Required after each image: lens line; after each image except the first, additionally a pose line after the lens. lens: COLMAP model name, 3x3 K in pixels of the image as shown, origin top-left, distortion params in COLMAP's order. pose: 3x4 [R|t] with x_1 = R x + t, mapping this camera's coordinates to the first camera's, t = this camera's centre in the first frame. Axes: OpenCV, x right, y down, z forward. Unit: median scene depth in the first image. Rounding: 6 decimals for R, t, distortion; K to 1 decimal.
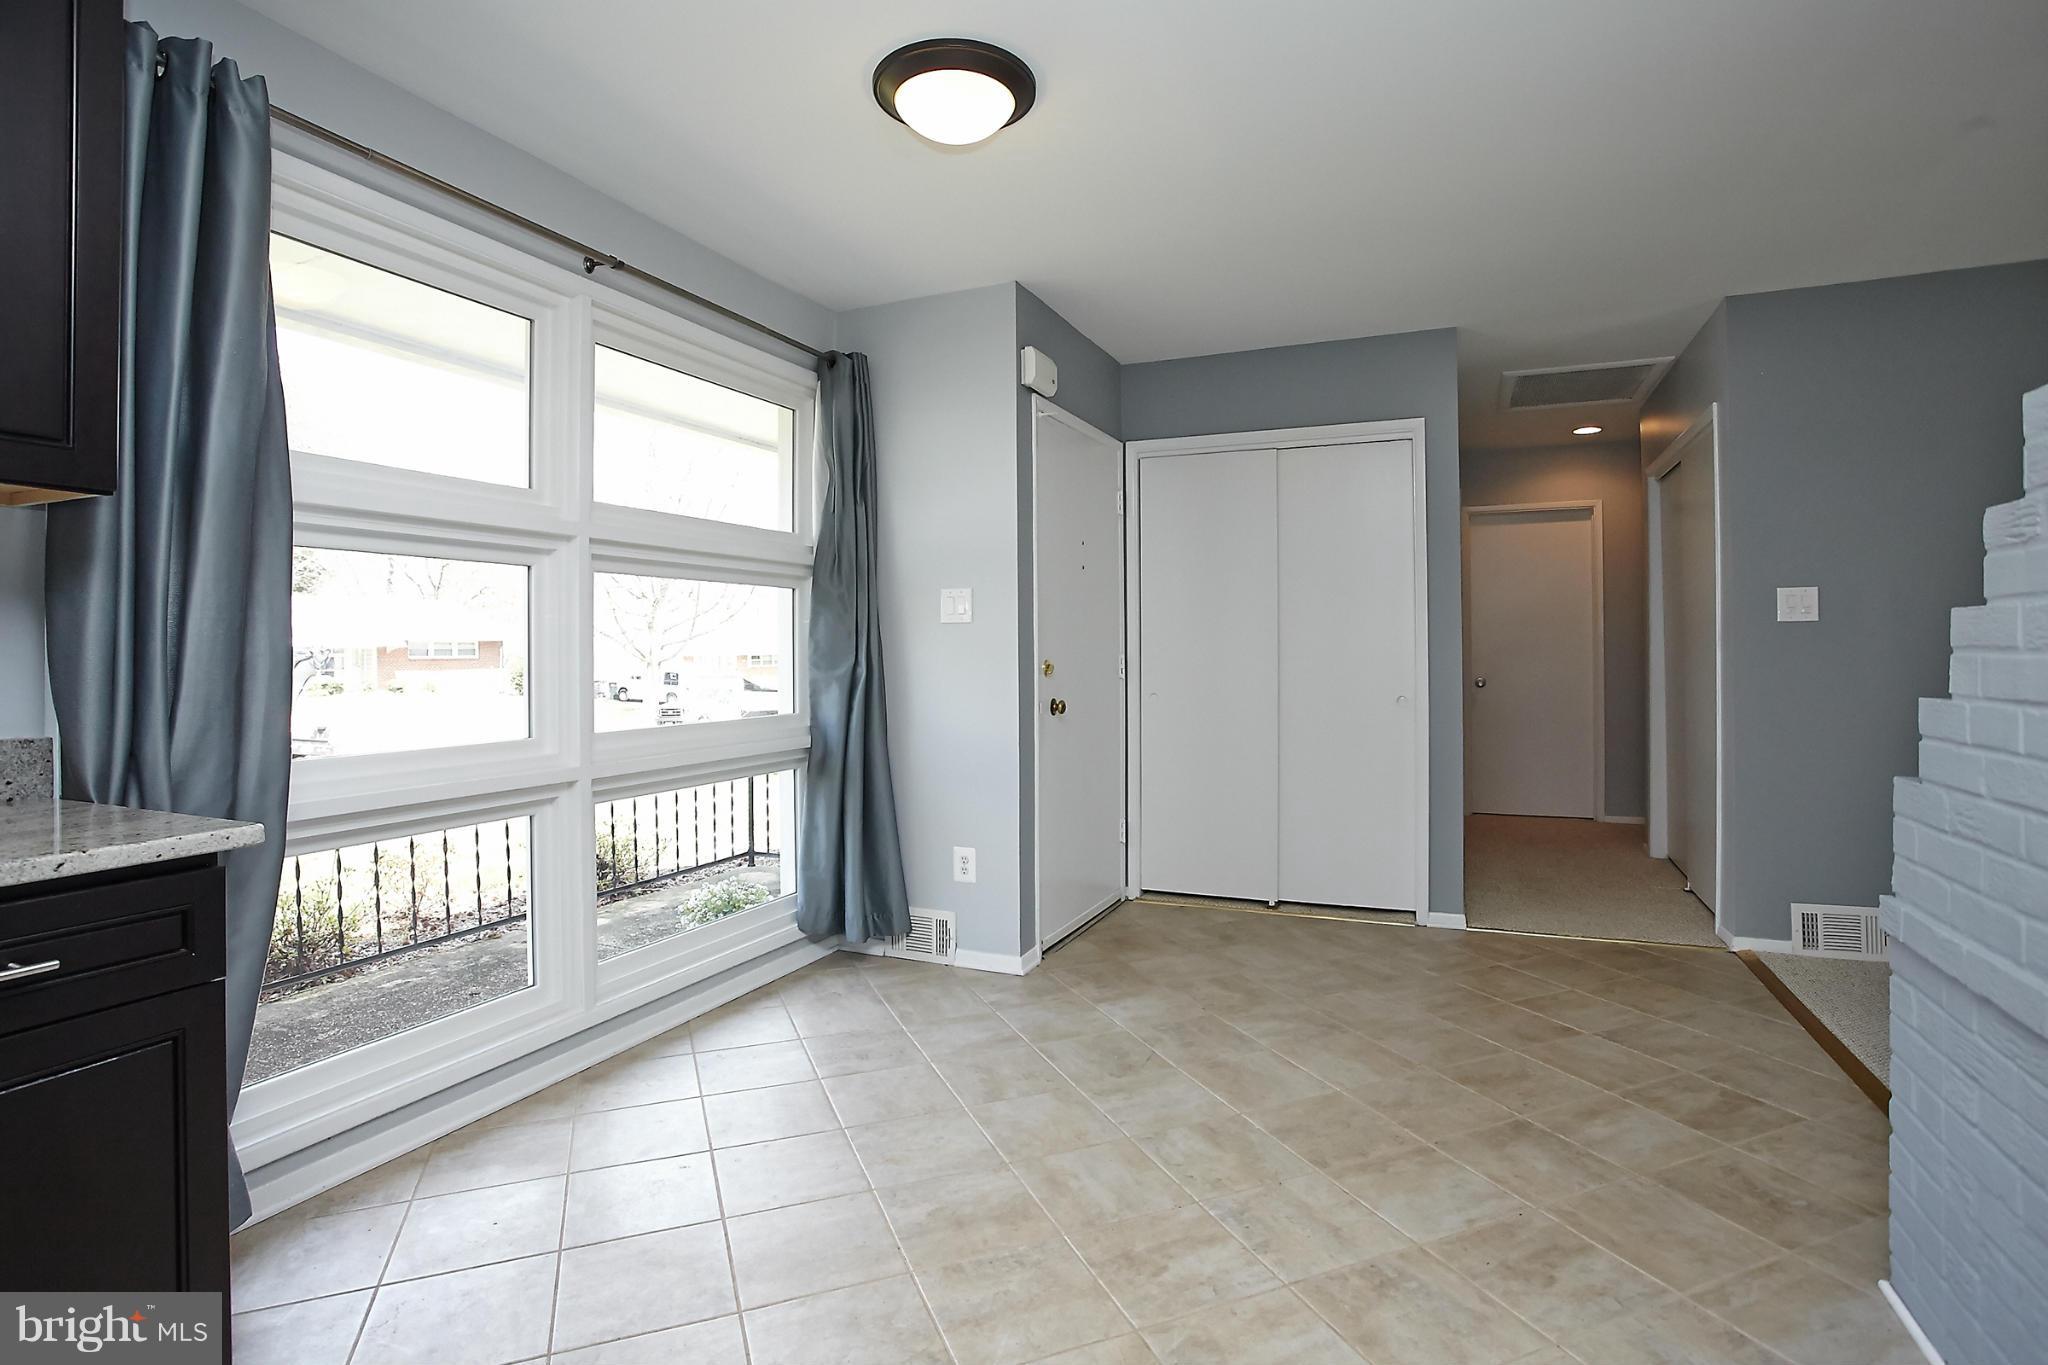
lens RADIAL K [[1007.9, 0, 1009.3], [0, 1007.9, 664.0], [0, 0, 1]] dist [-0.059234, 0.015164]
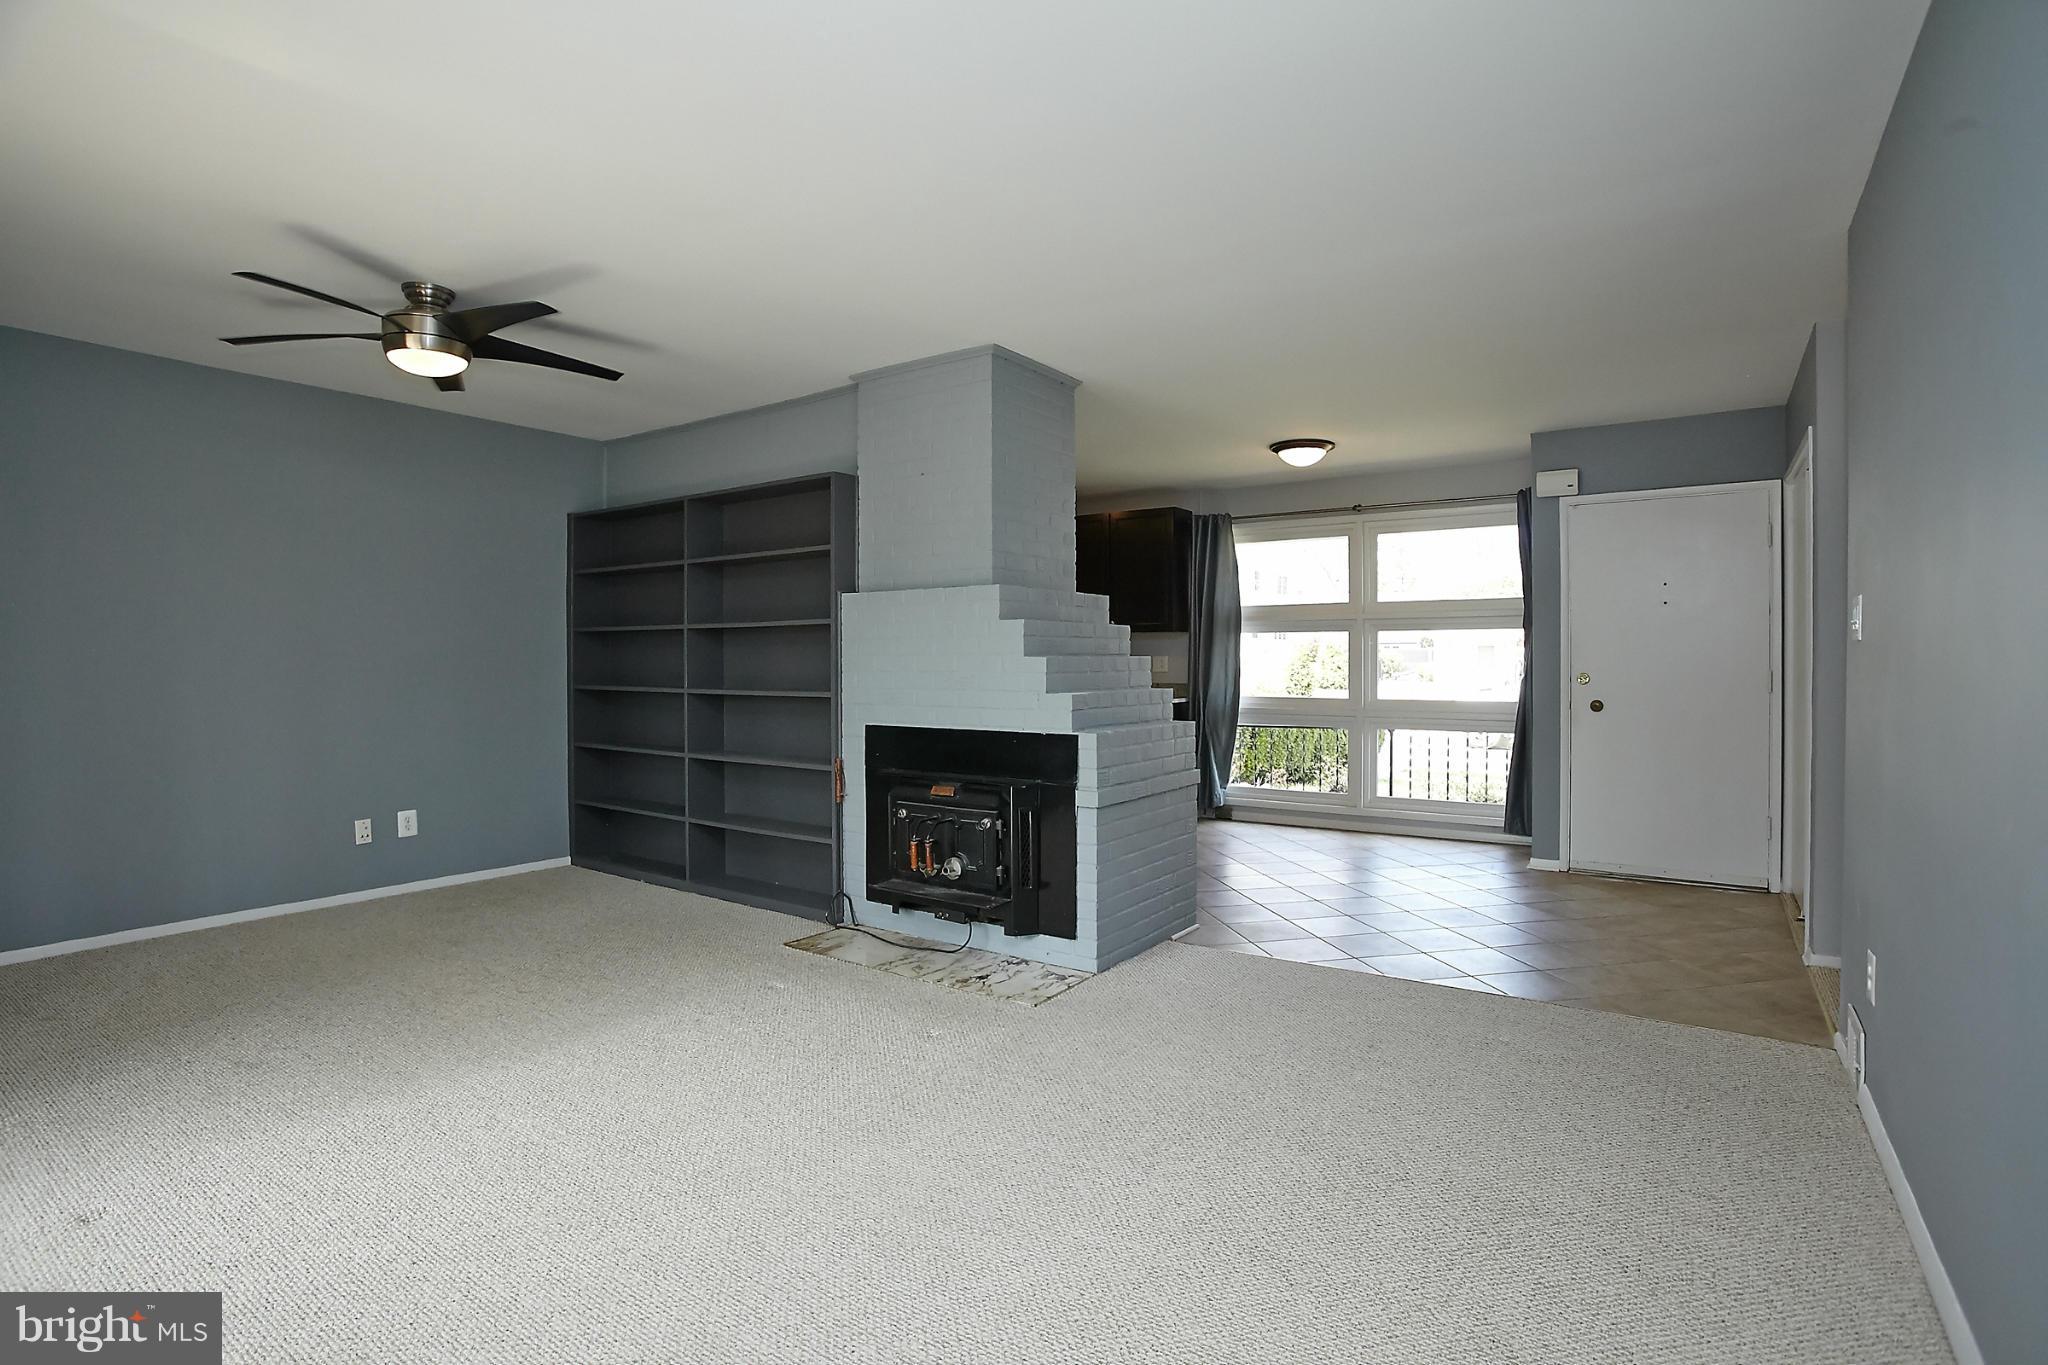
lens RADIAL K [[1007.9, 0, 1045.7], [0, 1007.9, 679.5], [0, 0, 1]] dist [-0.059234, 0.015164]
pose [[-0.149667, 0.027431, -0.988356, 2.784867], [-0.010909, 0.999508, 0.029393, -0.049815], [0.988676, 0.015181, -0.149294, 0.749354]]
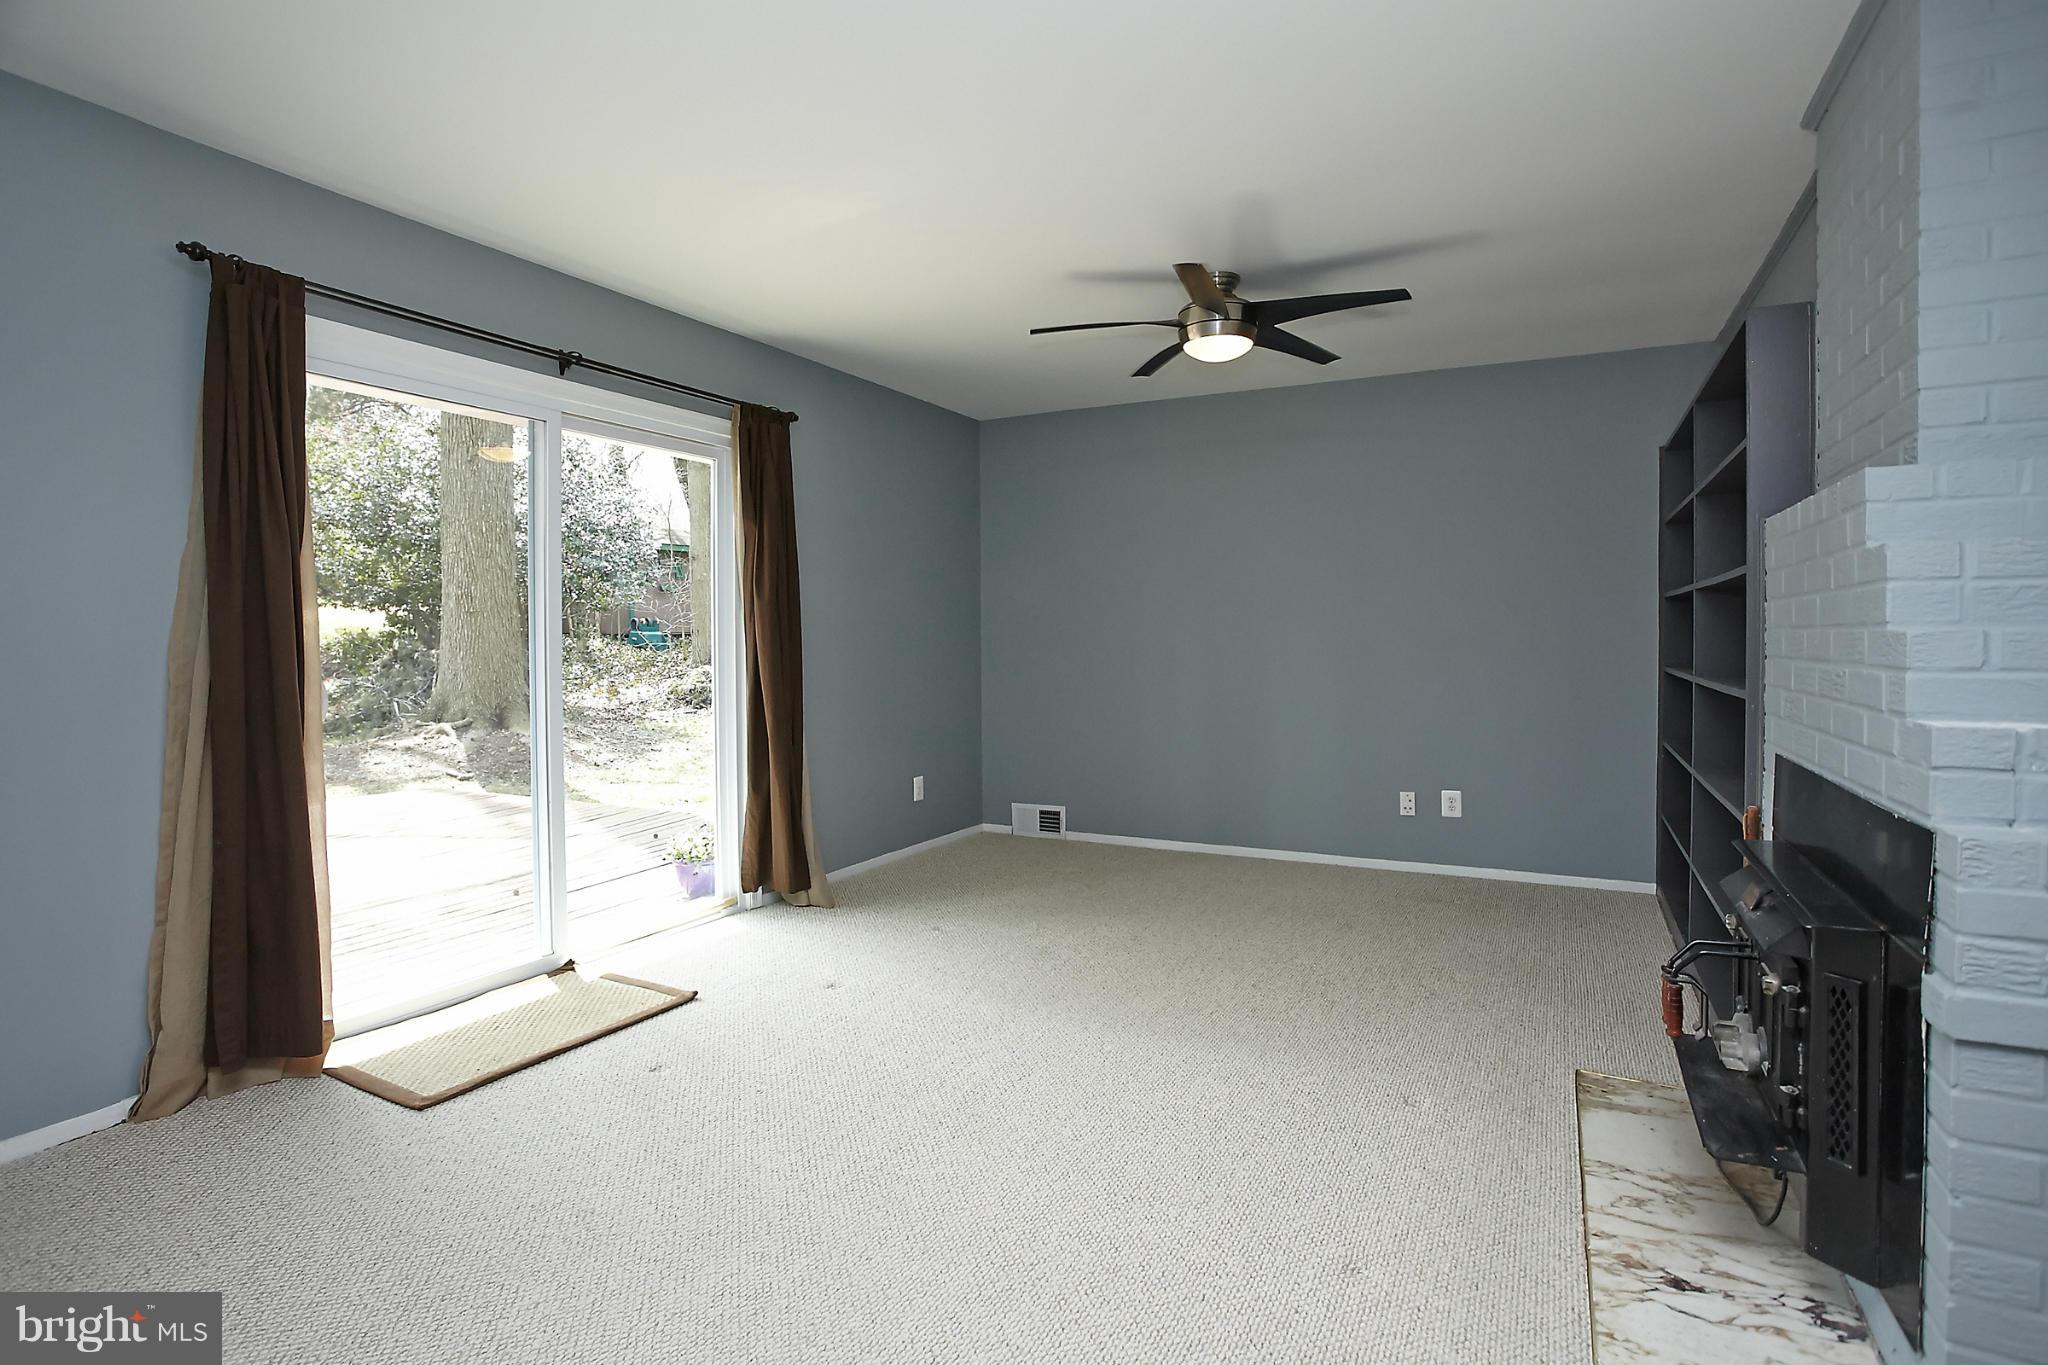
lens RADIAL K [[1007.9, 0, 1015.0], [0, 1007.9, 667.0], [0, 0, 1]] dist [-0.059234, 0.015164]
pose [[-0.998335, 0.010170, 0.056779, 1.513277], [0.012569, 0.999036, 0.042065, -0.043582], [-0.056297, 0.042708, -0.997500, 1.250164]]
